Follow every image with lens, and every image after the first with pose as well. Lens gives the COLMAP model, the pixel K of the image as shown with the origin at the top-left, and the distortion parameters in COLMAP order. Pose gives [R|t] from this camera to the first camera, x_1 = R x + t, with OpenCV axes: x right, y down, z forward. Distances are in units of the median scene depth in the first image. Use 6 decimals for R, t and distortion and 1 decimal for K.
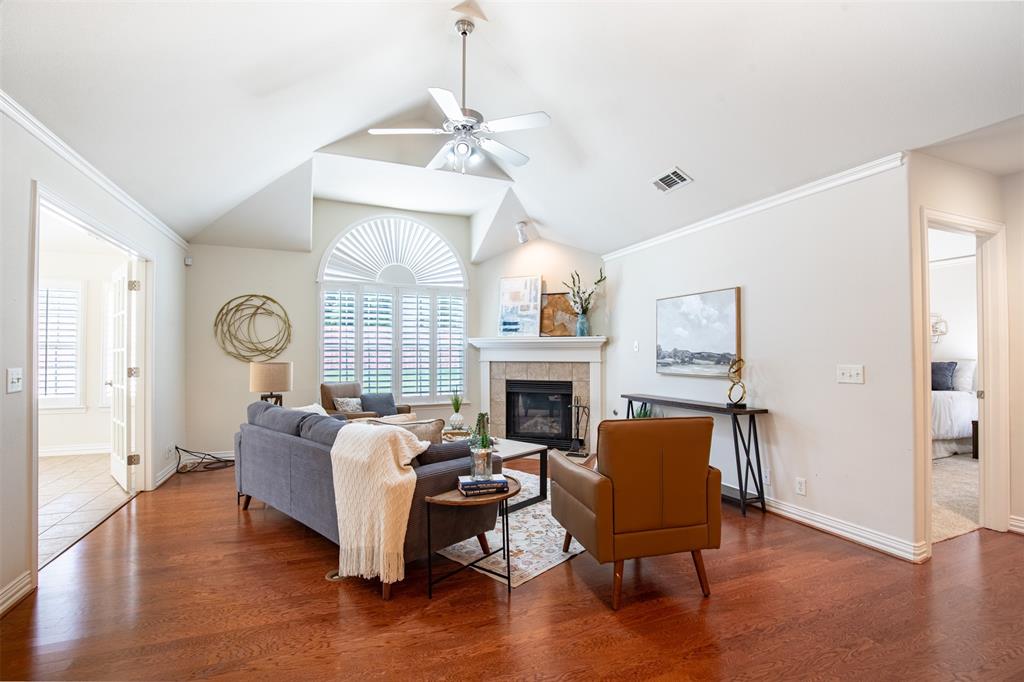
lens RADIAL K [[469.4, 0, 510.3], [0, 469.4, 345.3], [0, 0, 1]] dist [-0.030068, 0.001581]
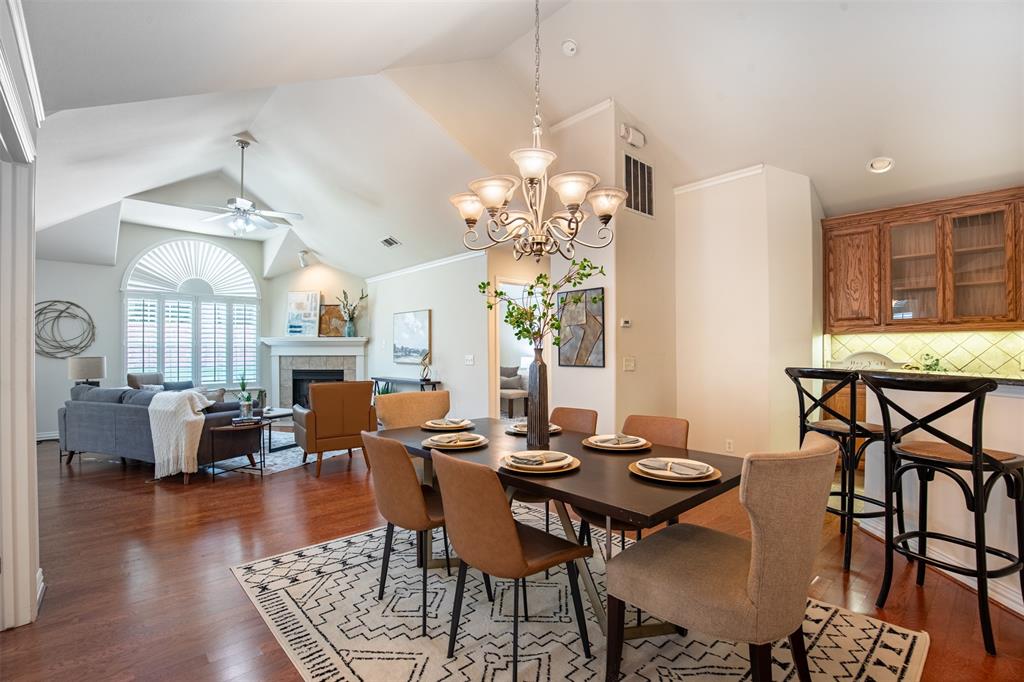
lens RADIAL K [[469.4, 0, 510.3], [0, 469.4, 345.3], [0, 0, 1]] dist [-0.030068, 0.001581]
pose [[0.939026, -0.000064, 0.343847, 0.123548], [-0.003085, 0.999958, 0.008613, -0.008109], [-0.343833, -0.009149, 0.938986, -0.460161]]
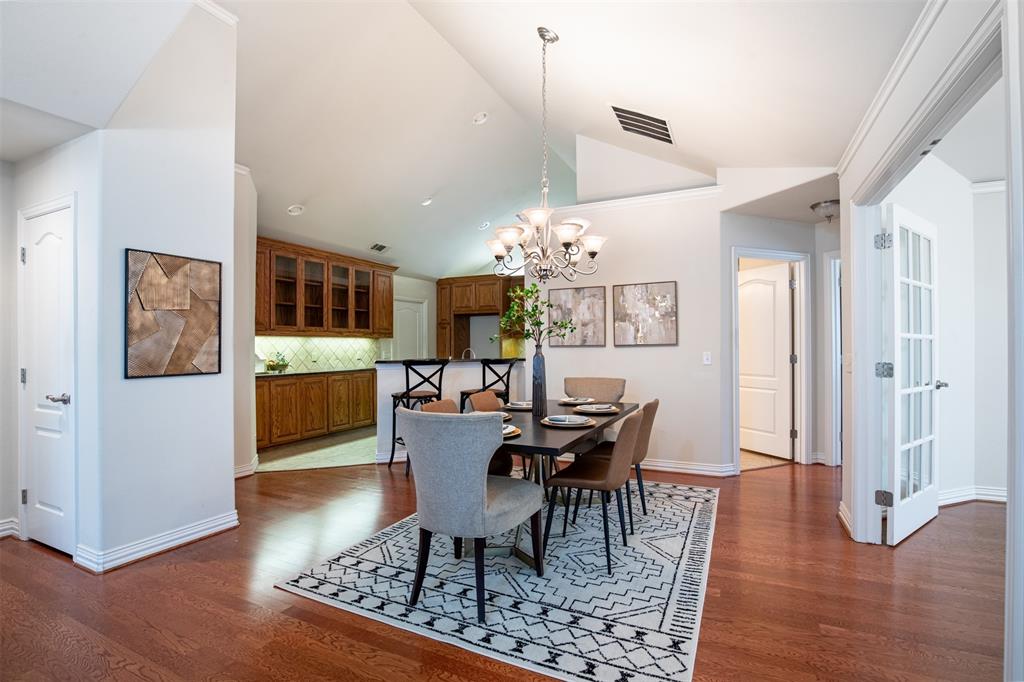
lens RADIAL K [[481.2, 0, 513.4], [0, 481.2, 344.9], [0, 0, 1]] dist [-0.032585, 0.000043]
pose [[-0.672725, 0.007780, 0.739852, -0.114261], [-0.005586, 0.999863, -0.015593, 0.007065], [-0.739871, -0.014622, -0.672589, 0.316968]]
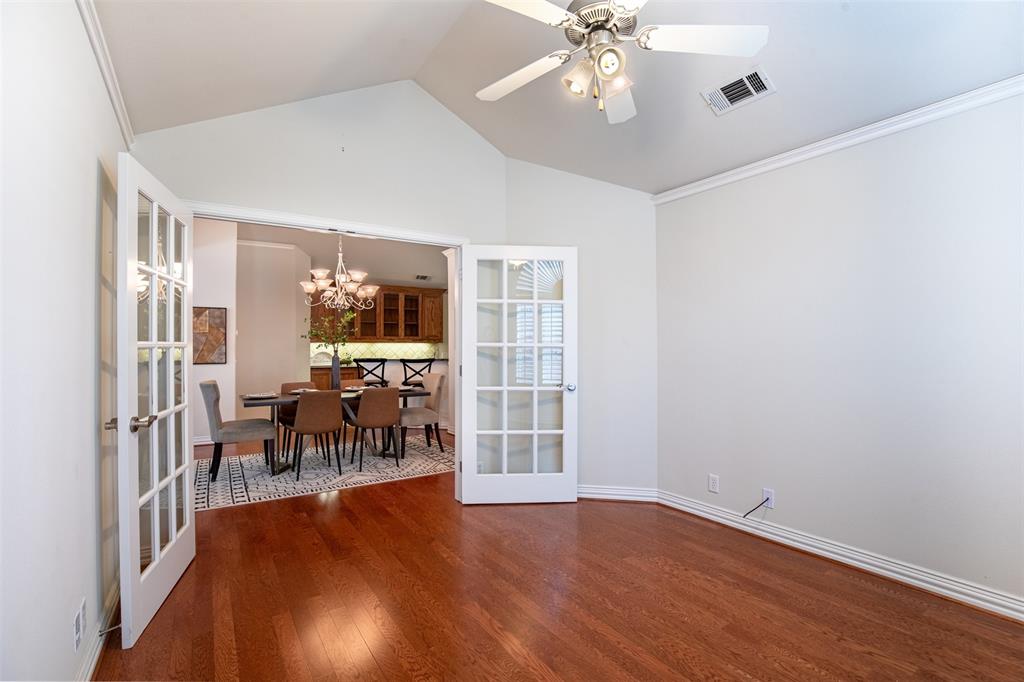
lens RADIAL K [[469.4, 0, 510.3], [0, 469.4, 345.3], [0, 0, 1]] dist [-0.030068, 0.001581]
pose [[-0.191489, 0.007442, 0.981467, -0.663815], [-0.014330, 0.999843, -0.010377, -0.006932], [-0.981390, -0.016052, -0.191352, -0.245404]]
